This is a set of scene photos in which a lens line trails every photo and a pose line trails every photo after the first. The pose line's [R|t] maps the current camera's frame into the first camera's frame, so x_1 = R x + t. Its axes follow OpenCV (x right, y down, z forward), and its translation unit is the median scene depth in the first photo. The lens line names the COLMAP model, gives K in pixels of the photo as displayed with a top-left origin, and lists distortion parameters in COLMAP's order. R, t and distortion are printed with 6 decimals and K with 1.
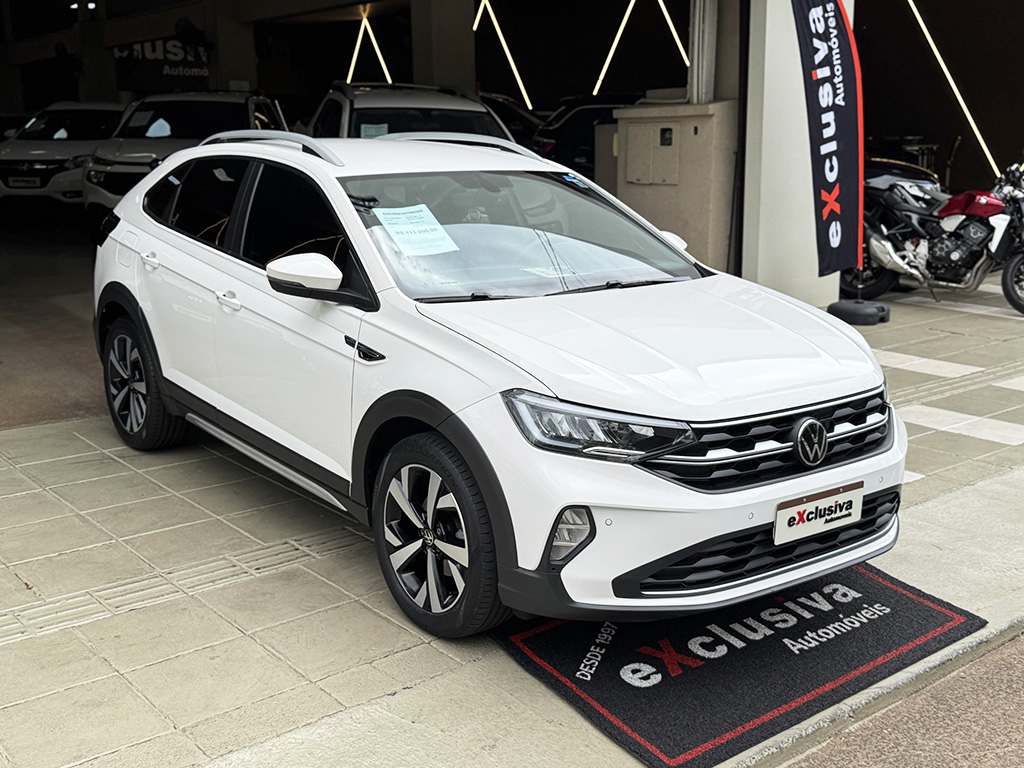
lens RADIAL K [[1149.8, 0, 516.9], [0, 1149.8, 388.9], [0, 0, 1]] dist [0.205995, -0.463636]
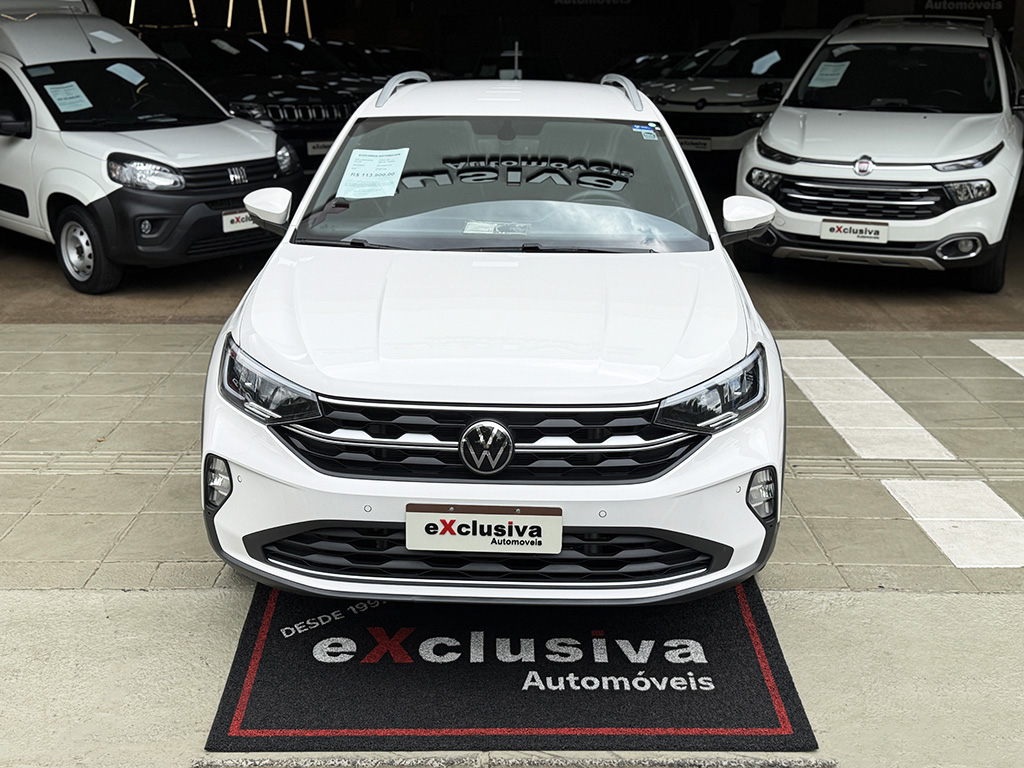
lens RADIAL K [[1149.8, 0, 516.9], [0, 1149.8, 388.9], [0, 0, 1]] dist [0.205995, -0.463636]
pose [[0.775563, 0.177945, -0.605671, 0.784251], [-0.146916, 0.983982, 0.100967, -0.086844], [0.613937, 0.010677, 0.789283, 0.341181]]
